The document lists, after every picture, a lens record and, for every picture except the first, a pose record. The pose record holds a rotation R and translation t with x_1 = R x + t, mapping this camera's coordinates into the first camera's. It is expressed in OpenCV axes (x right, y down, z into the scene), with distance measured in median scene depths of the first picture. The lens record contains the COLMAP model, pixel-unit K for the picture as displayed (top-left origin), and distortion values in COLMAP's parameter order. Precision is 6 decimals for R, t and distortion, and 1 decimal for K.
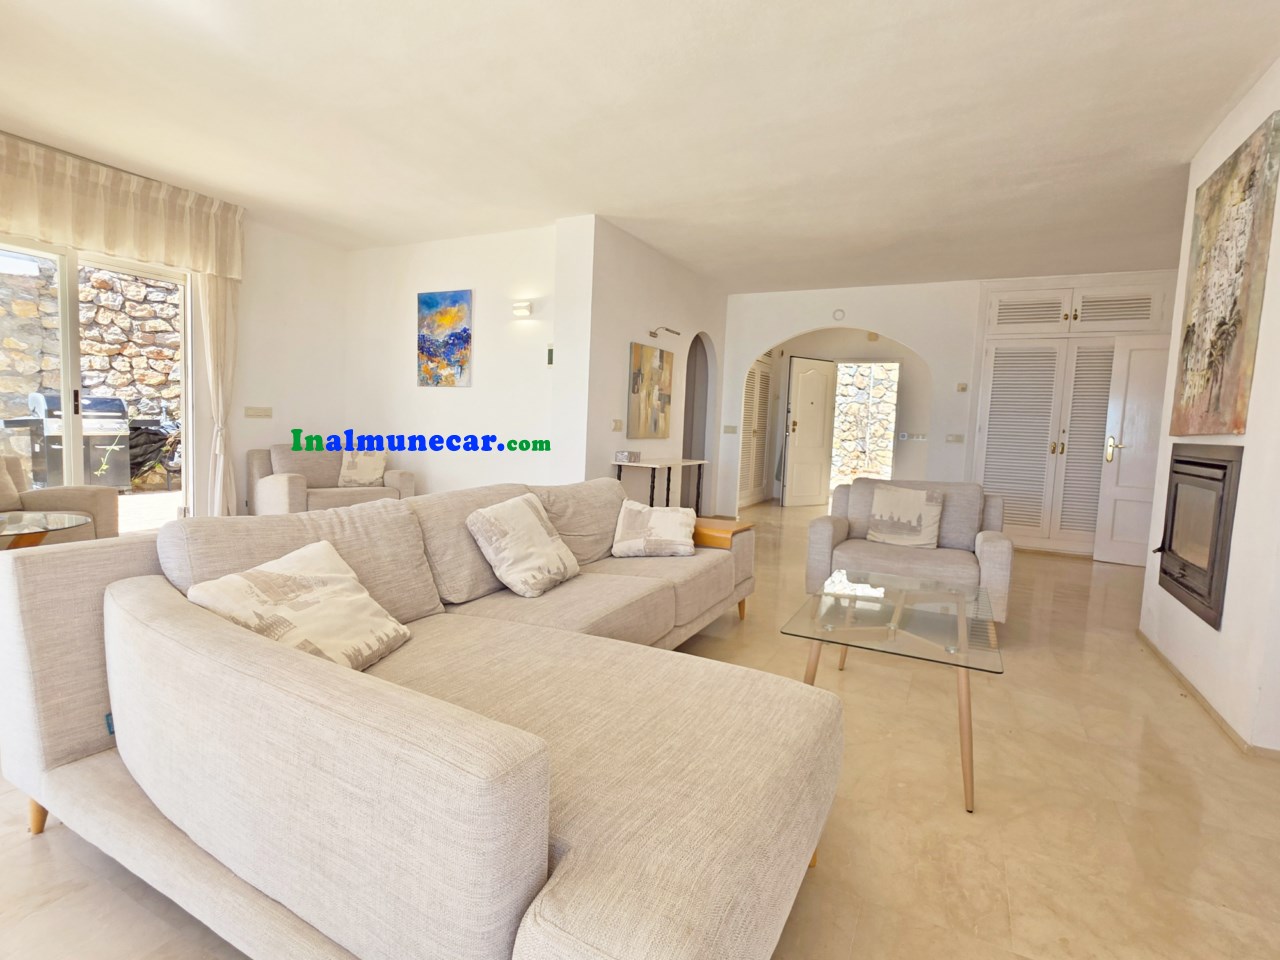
lens RADIAL K [[630.4, 0, 643.3], [0, 630.4, 475.4], [0, 0, 1]] dist [0.003102, 0.000126]
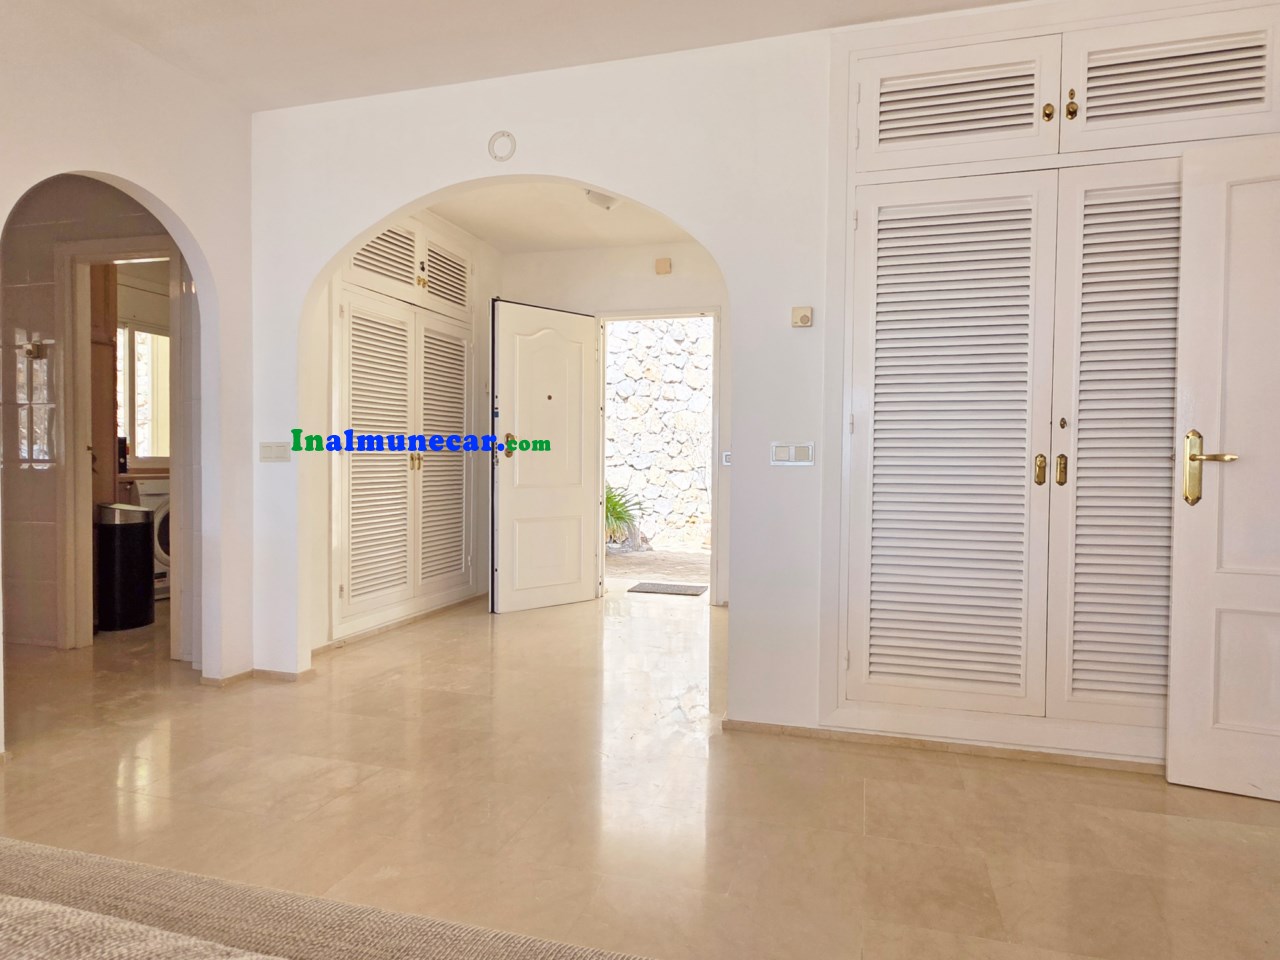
lens RADIAL K [[746.5, 0, 640.1], [0, 746.5, 482.1], [0, 0, 1]] dist [-0.007809, -0.000207]
pose [[0.984691, -0.034849, 0.170792, 0.351647], [0.043586, 0.997911, -0.047679, -0.025728], [-0.168774, 0.054393, 0.984153, 0.621587]]
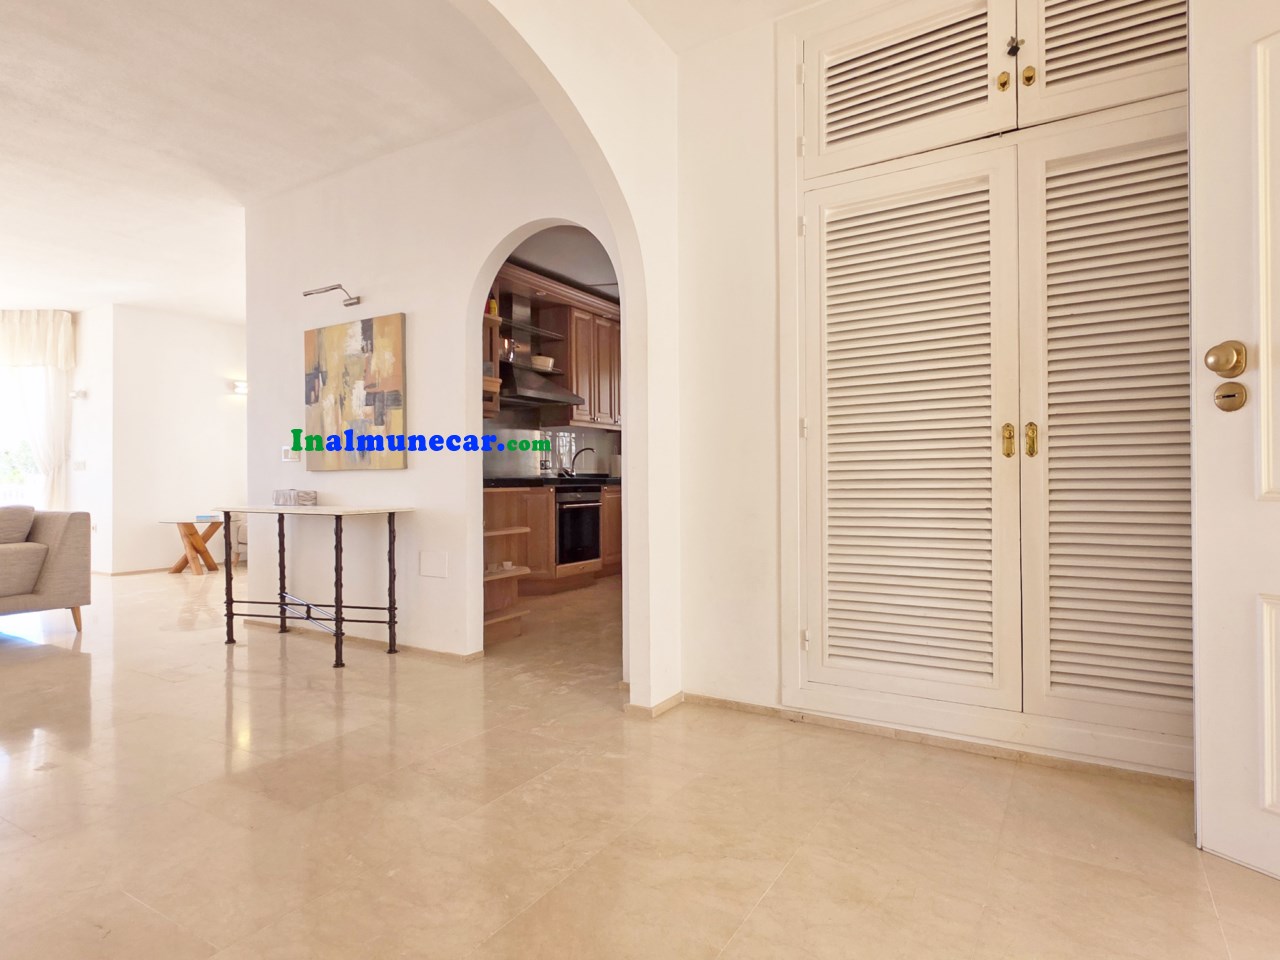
lens RADIAL K [[725.5, 0, 637.6], [0, 725.5, 477.9], [0, 0, 1]] dist [0.004995, -0.002259]
pose [[-0.081027, -0.046524, -0.995626, 0.621180], [-0.083787, 0.995692, -0.039708, -0.041337], [0.993184, 0.080203, -0.084576, 1.205924]]
